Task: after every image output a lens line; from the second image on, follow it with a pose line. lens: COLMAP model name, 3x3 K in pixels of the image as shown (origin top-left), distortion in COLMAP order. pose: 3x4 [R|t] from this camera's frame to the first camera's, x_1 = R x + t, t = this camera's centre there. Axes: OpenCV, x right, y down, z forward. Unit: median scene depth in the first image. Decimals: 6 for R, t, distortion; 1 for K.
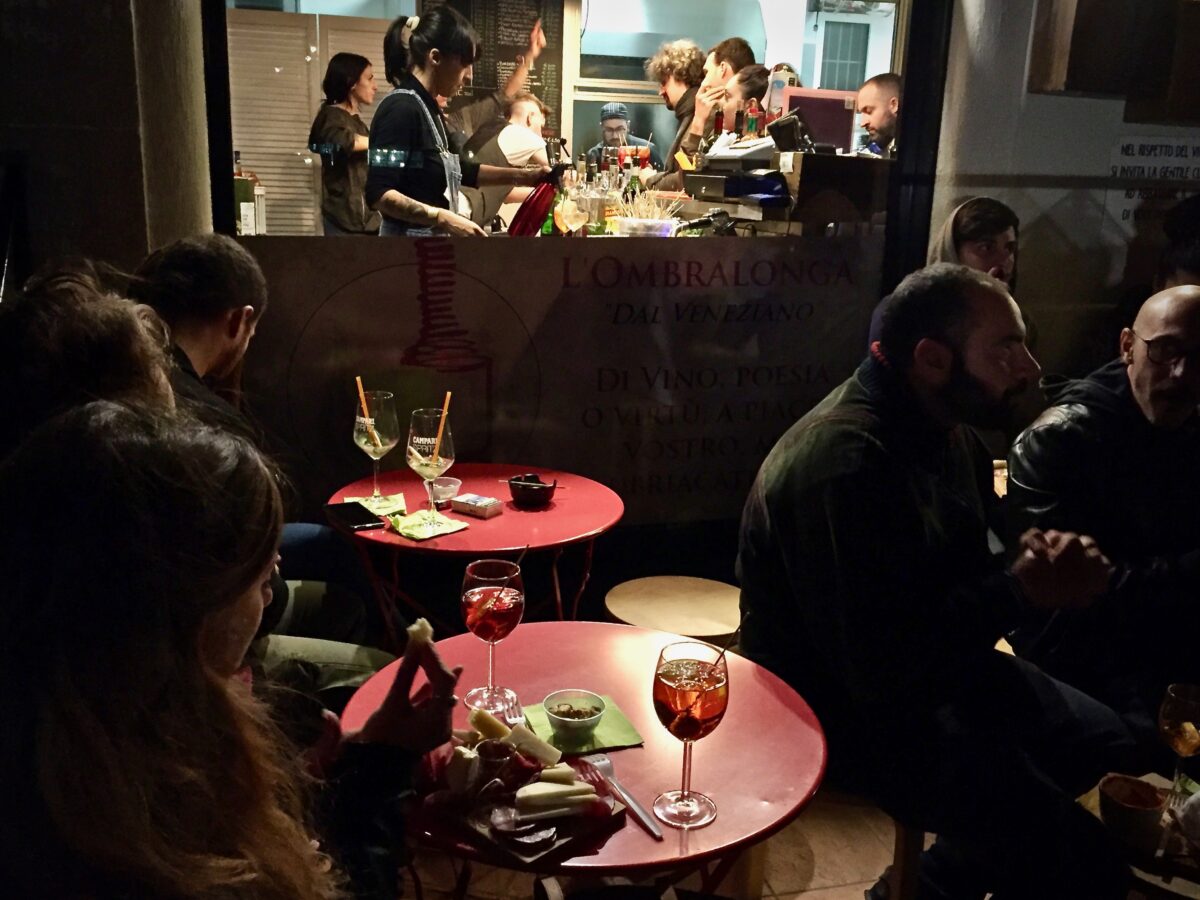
lens RADIAL K [[1049.6, 0, 600.0], [0, 1049.6, 450.0], [0, 0, 1]] dist [0.015273, 0.008678]
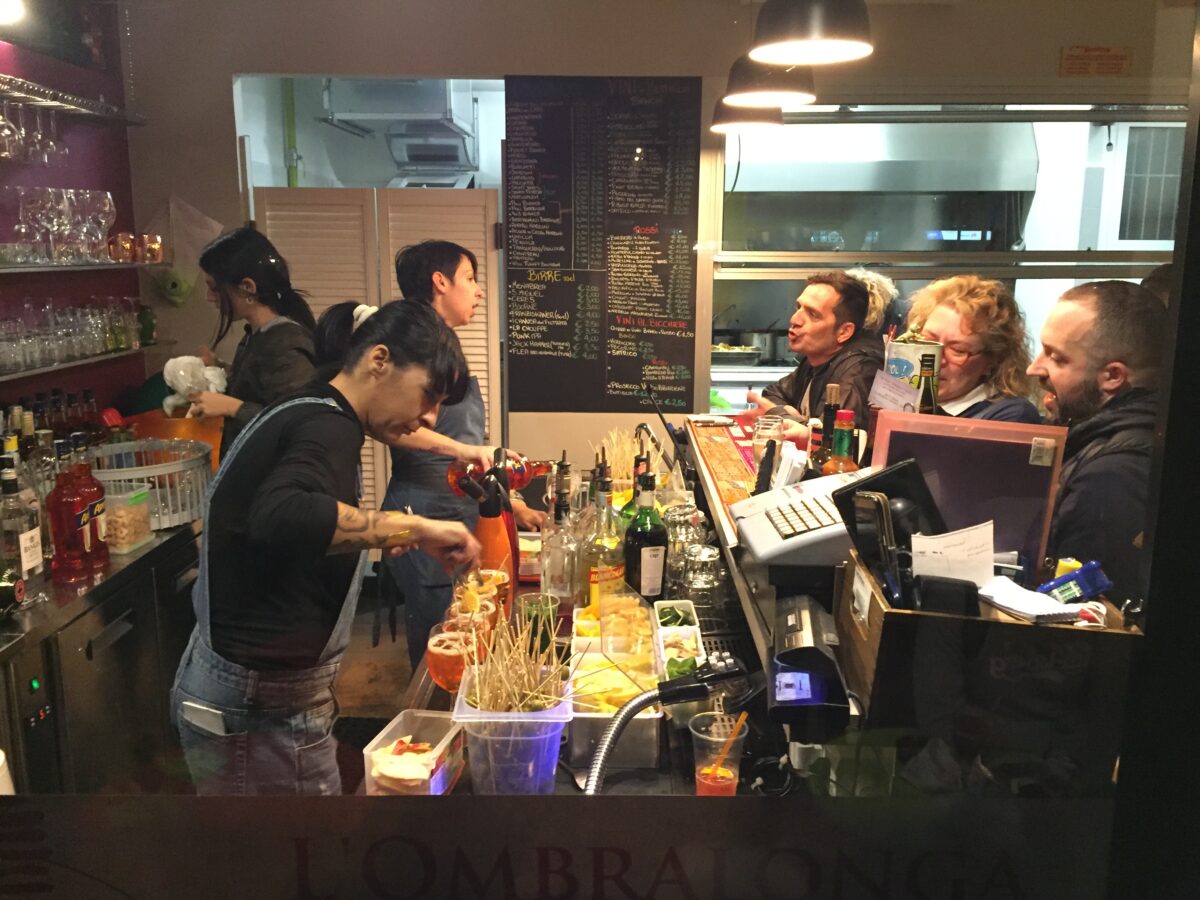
lens RADIAL K [[1049.6, 0, 600.0], [0, 1049.6, 450.0], [0, 0, 1]] dist [0.015273, 0.008678]
pose [[0.961529, 0.026878, -0.273385, 0.104308], [-0.050043, 0.995687, -0.078118, -0.161570], [0.270107, 0.088794, 0.958727, 0.304488]]
